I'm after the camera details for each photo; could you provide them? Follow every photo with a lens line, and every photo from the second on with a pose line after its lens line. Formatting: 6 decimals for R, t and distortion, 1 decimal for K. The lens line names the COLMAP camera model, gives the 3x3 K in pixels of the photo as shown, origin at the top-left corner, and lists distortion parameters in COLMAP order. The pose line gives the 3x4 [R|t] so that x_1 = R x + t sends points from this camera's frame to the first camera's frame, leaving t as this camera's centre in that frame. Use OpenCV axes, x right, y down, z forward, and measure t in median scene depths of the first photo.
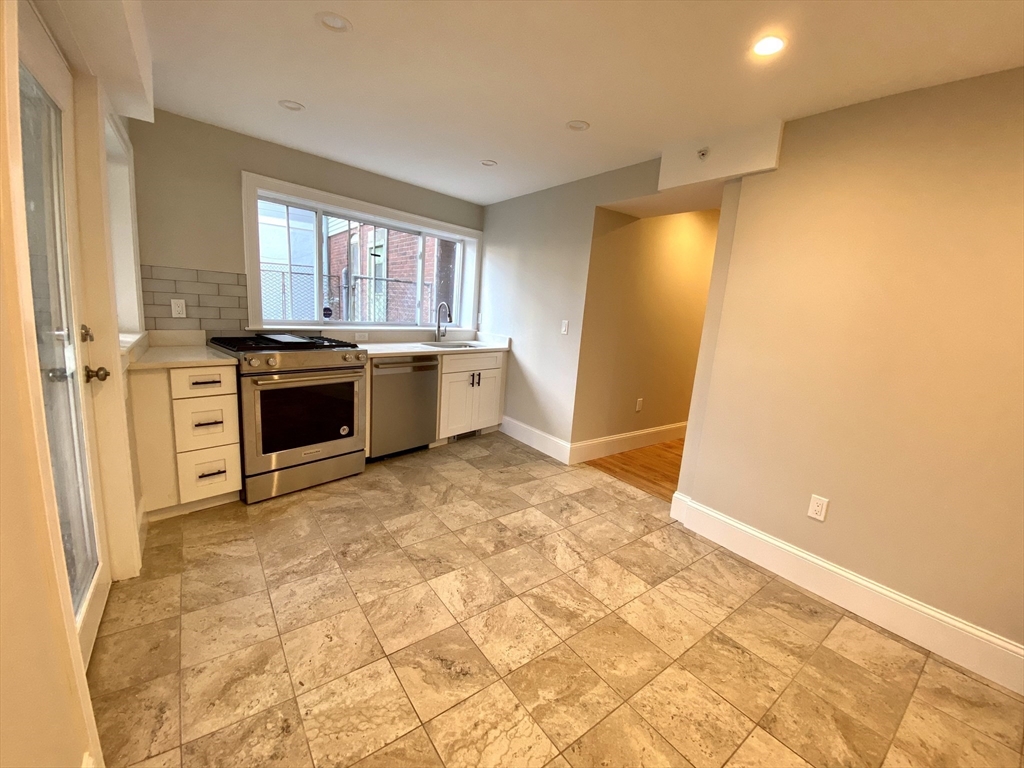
lens RADIAL K [[411.2, 0, 510.8], [0, 411.2, 383.3], [0, 0, 1]] dist [0.050697, -0.041728]
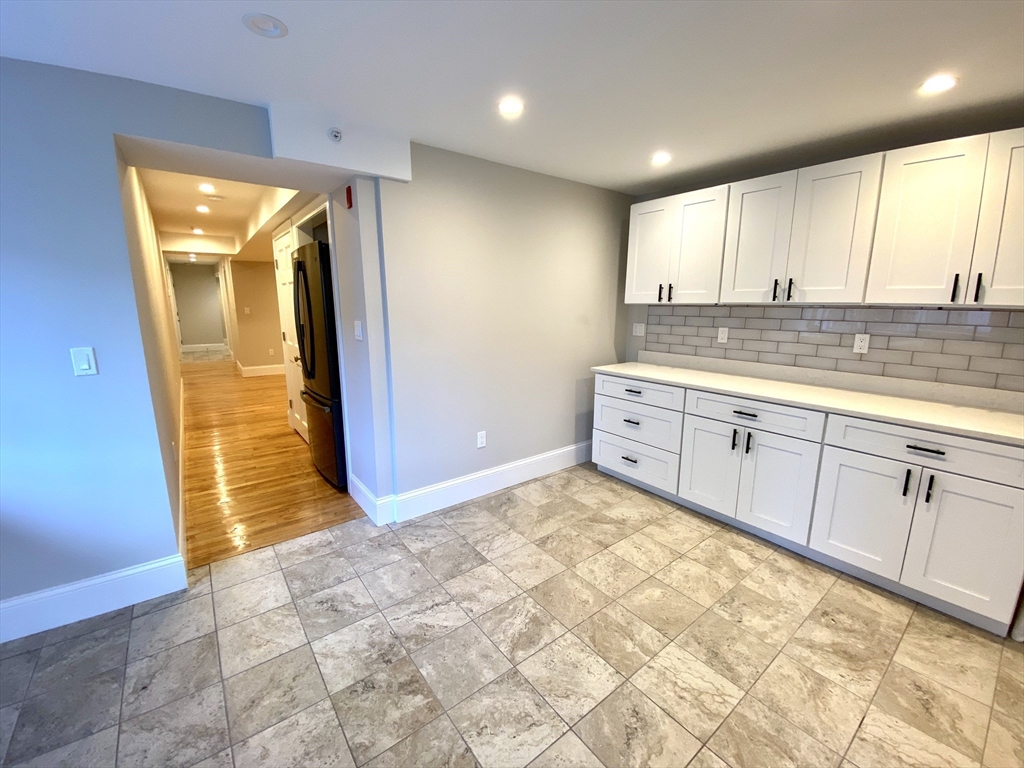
lens RADIAL K [[417.0, 0, 509.6], [0, 417.0, 381.4], [0, 0, 1]] dist [0.009351, -0.015862]
pose [[-0.009392, -0.261016, 0.965289, -0.502832], [0.188735, 0.947518, 0.258047, -0.203795], [-0.981983, 0.184607, 0.040364, 0.661310]]
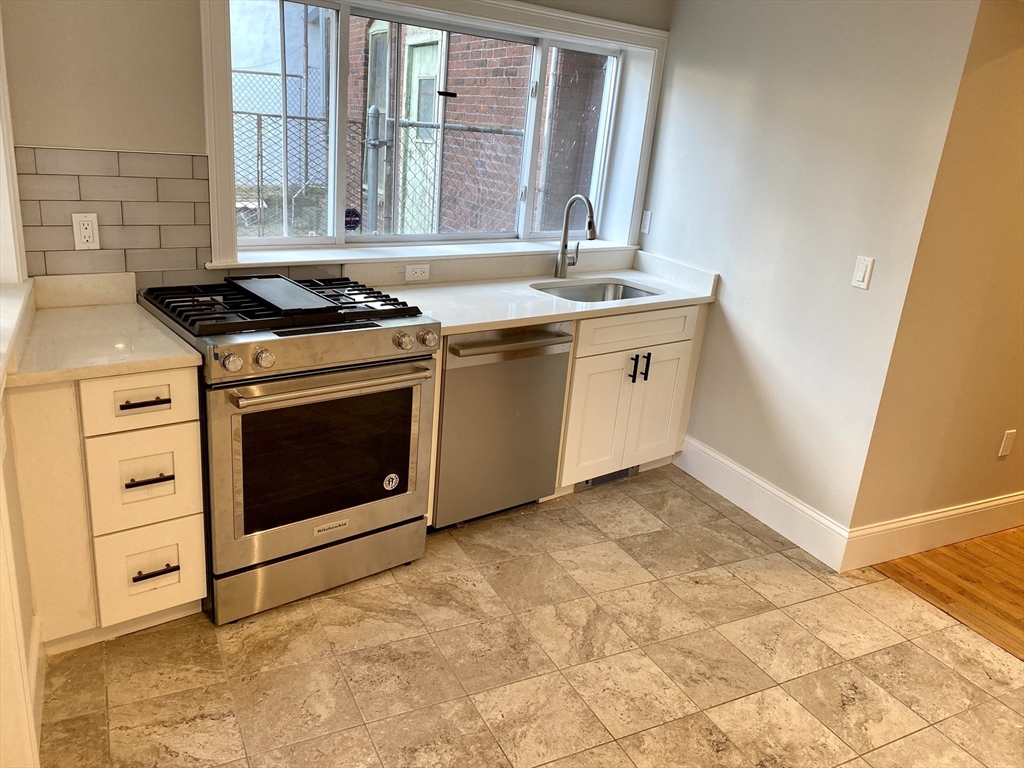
lens RADIAL K [[782.9, 0, 518.1], [0, 782.9, 388.6], [0, 0, 1]] dist [0.031867, -0.010595]
pose [[0.986496, 0.066016, -0.149893, -0.136277], [-0.046742, 0.990587, 0.128654, -0.146360], [0.156976, -0.119910, 0.980296, 0.135756]]
